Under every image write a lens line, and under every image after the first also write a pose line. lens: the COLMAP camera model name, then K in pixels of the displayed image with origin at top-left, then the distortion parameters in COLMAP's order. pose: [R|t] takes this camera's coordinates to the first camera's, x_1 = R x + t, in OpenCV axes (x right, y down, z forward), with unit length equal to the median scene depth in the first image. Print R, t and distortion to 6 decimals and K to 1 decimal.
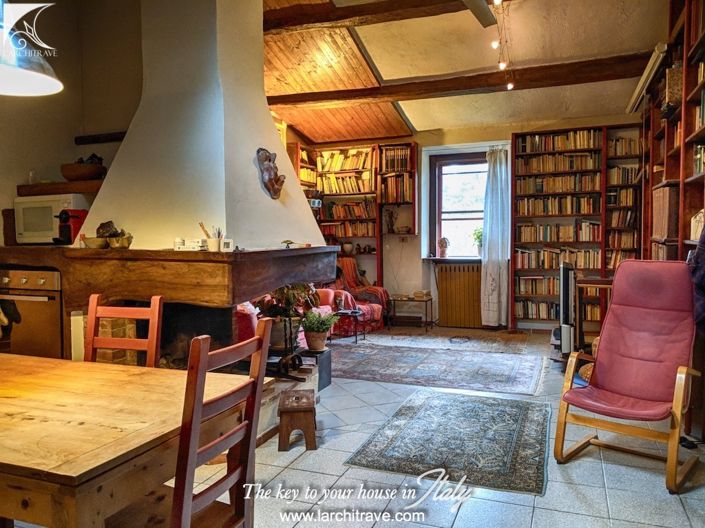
lens RADIAL K [[563.0, 0, 346.0], [0, 563.0, 264.7], [0, 0, 1]] dist [0.015714, -0.033660]
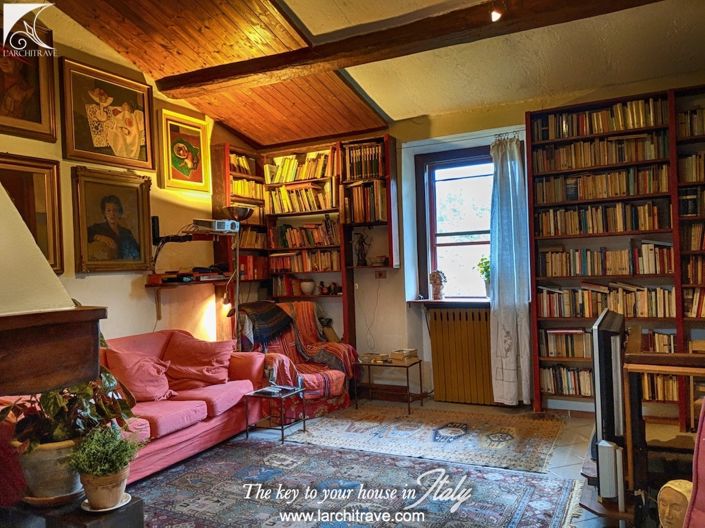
lens RADIAL K [[563.0, 0, 356.7], [0, 563.0, 261.2], [0, 0, 1]] dist [0.015714, -0.033660]
pose [[0.994996, -0.024069, -0.096971, 0.151934], [0.019071, 0.998457, -0.052144, -0.027446], [0.098076, 0.050034, 0.993920, 0.321135]]
